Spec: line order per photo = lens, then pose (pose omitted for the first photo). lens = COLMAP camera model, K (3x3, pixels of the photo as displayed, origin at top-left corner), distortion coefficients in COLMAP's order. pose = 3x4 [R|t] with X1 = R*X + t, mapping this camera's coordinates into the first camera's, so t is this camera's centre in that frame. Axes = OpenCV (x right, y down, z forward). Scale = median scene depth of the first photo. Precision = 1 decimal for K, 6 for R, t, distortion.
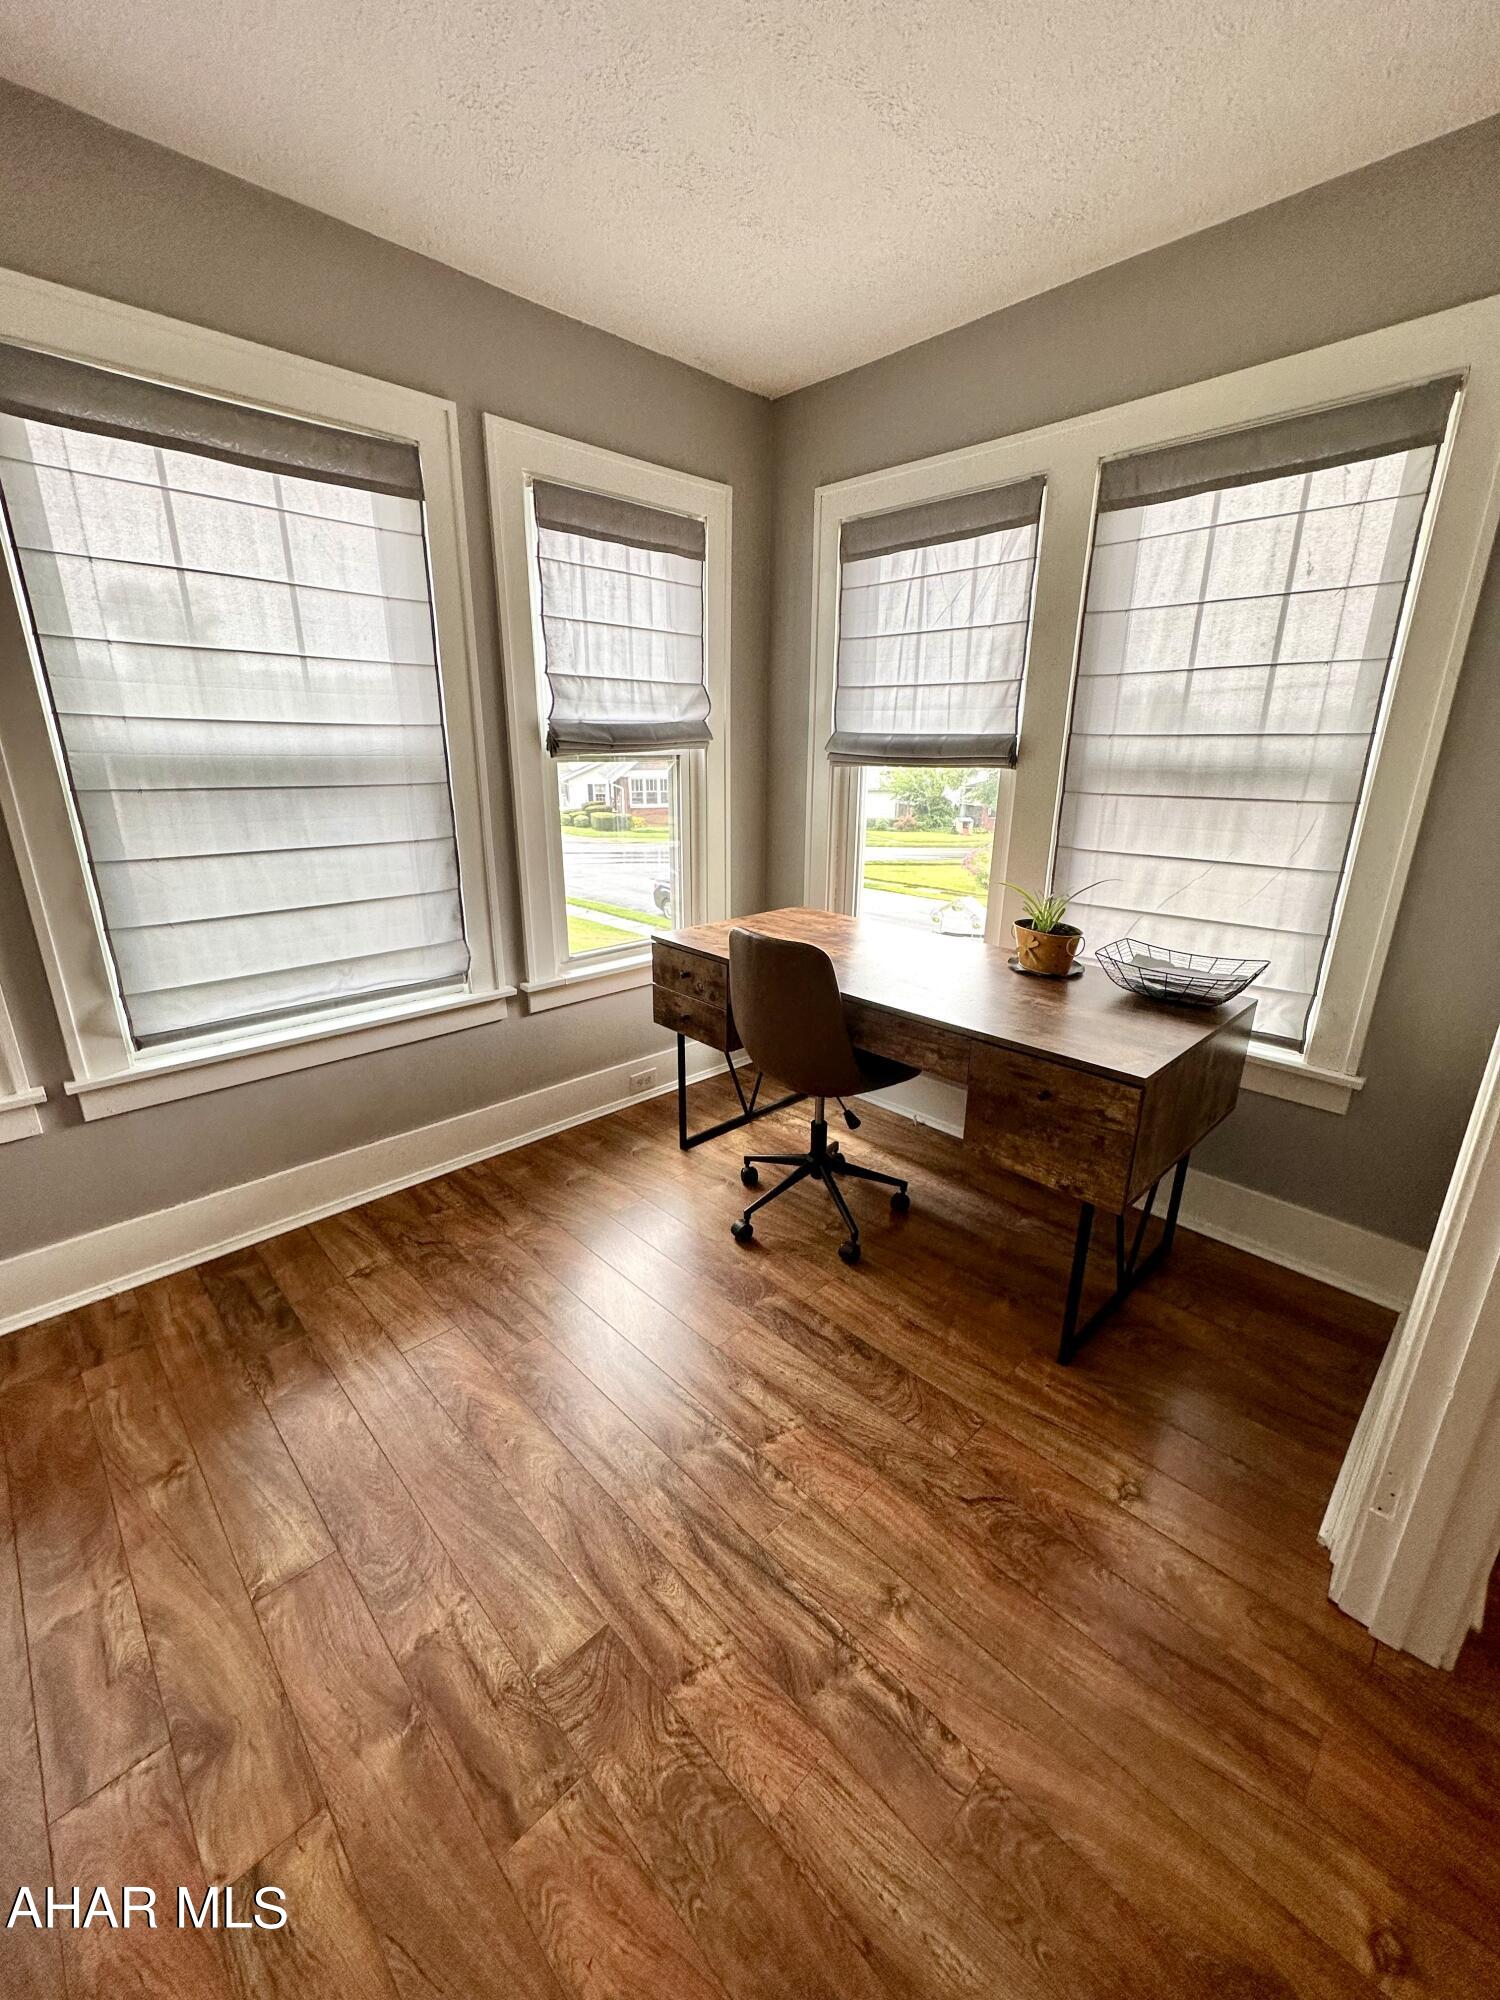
lens RADIAL K [[800.3, 0, 750.6], [0, 800.3, 999.0], [0, 0, 1]] dist [-0.000967, 0.000779]
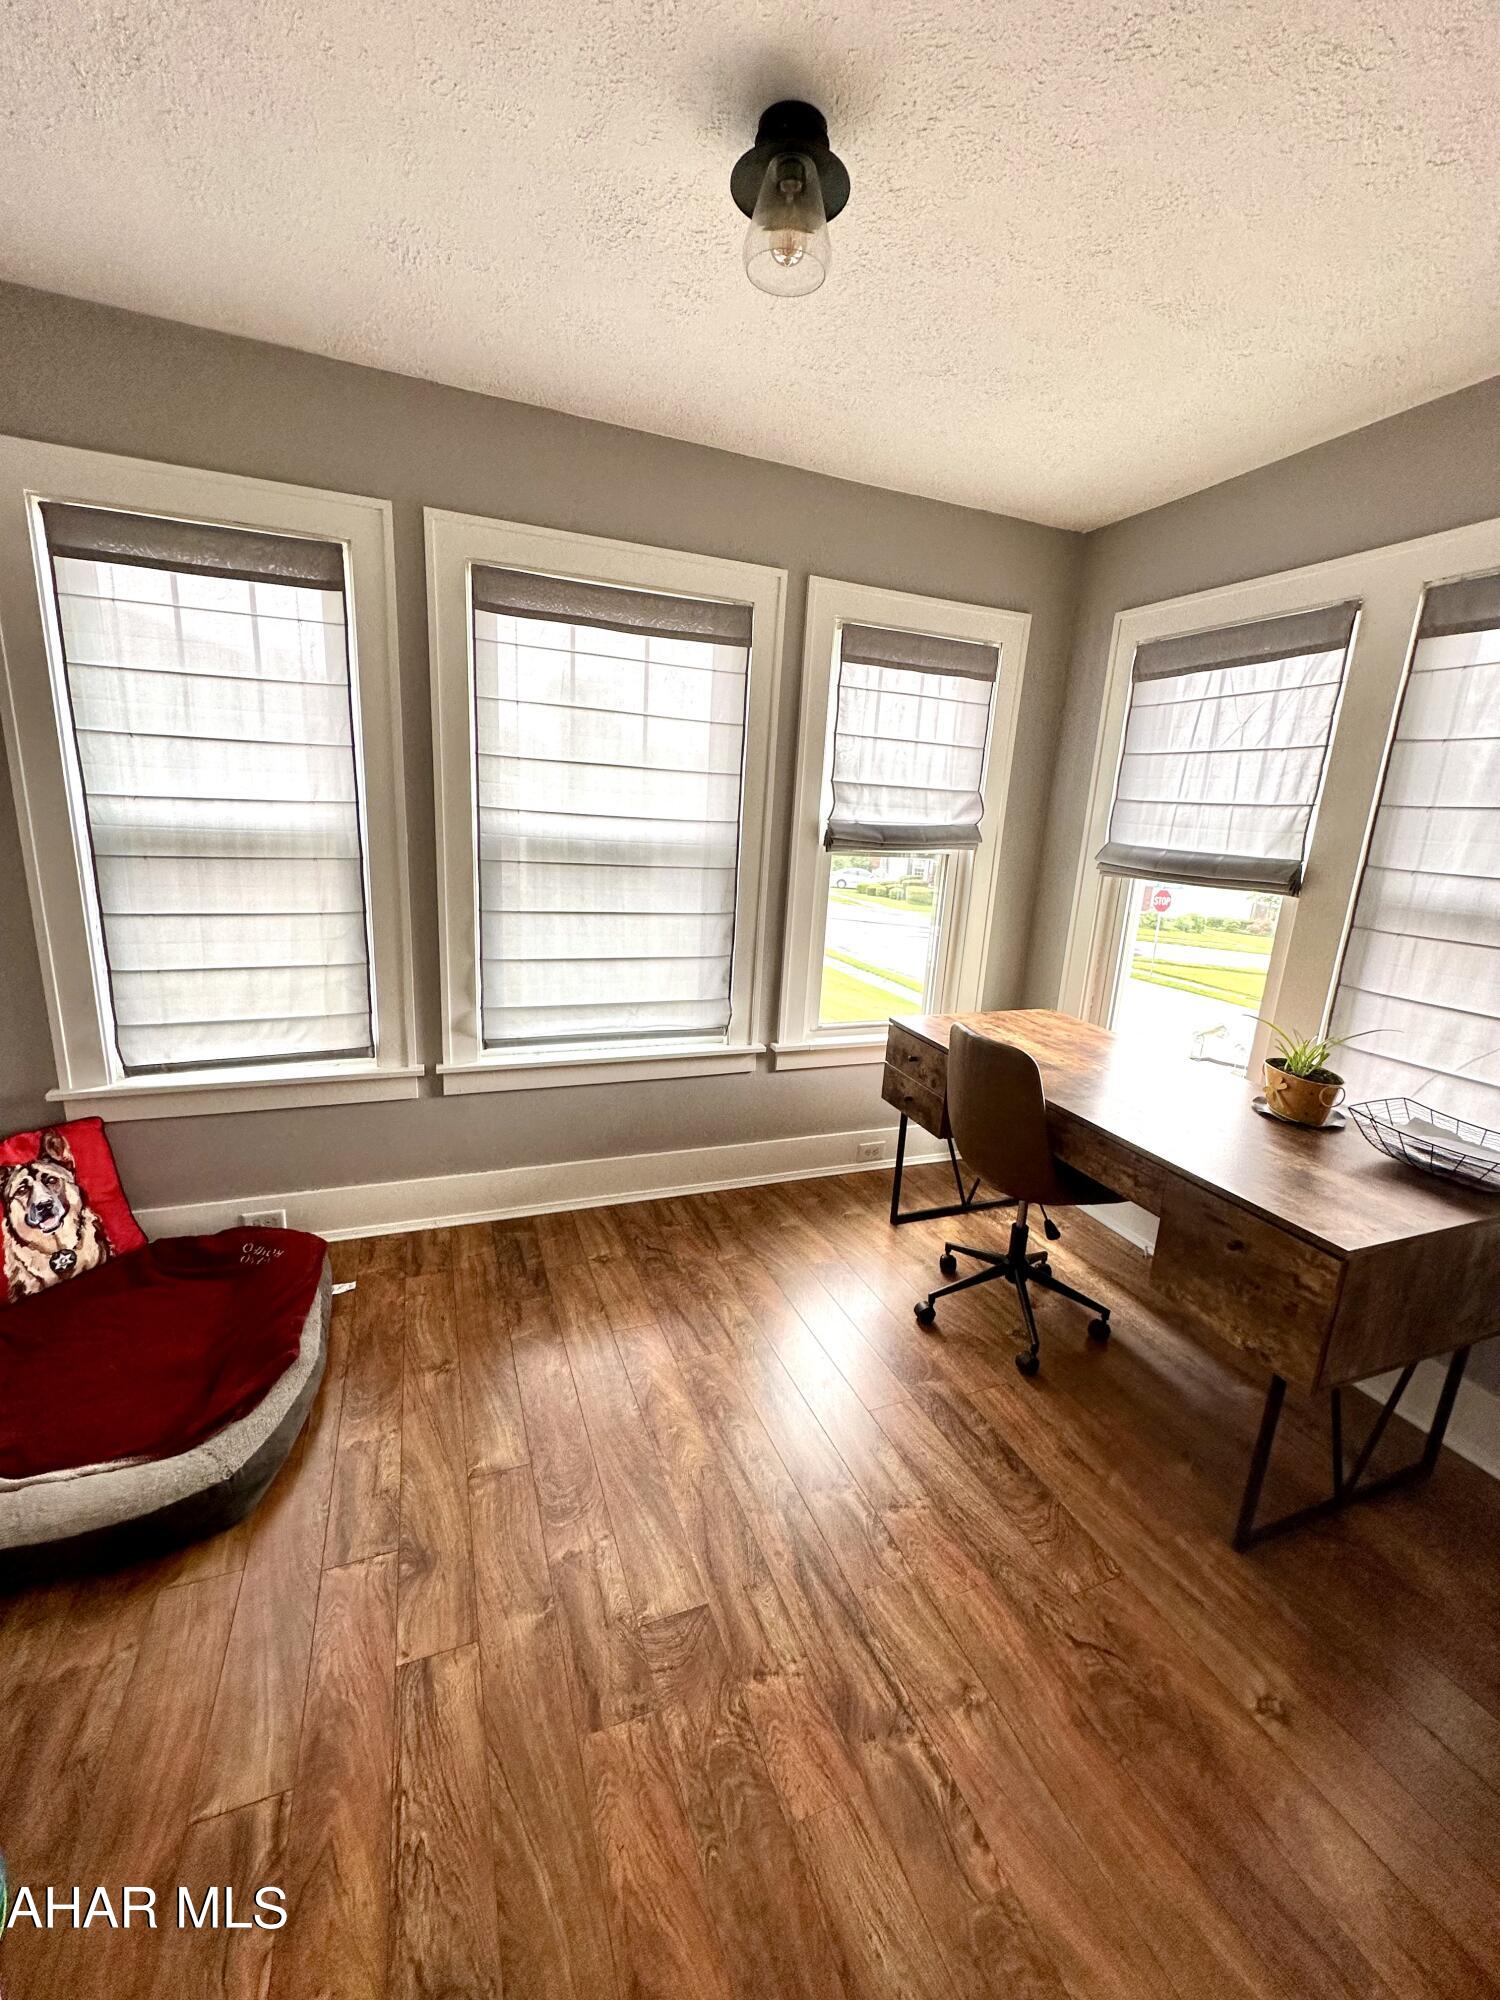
lens RADIAL K [[800.3, 0, 746.5], [0, 800.3, 998.6], [0, 0, 1]] dist [-0.000967, 0.000779]
pose [[0.920736, 0.132135, -0.367130, 0.115583], [-0.163688, 0.984920, -0.056032, -0.015904], [0.354190, 0.111685, 0.928480, -0.096368]]
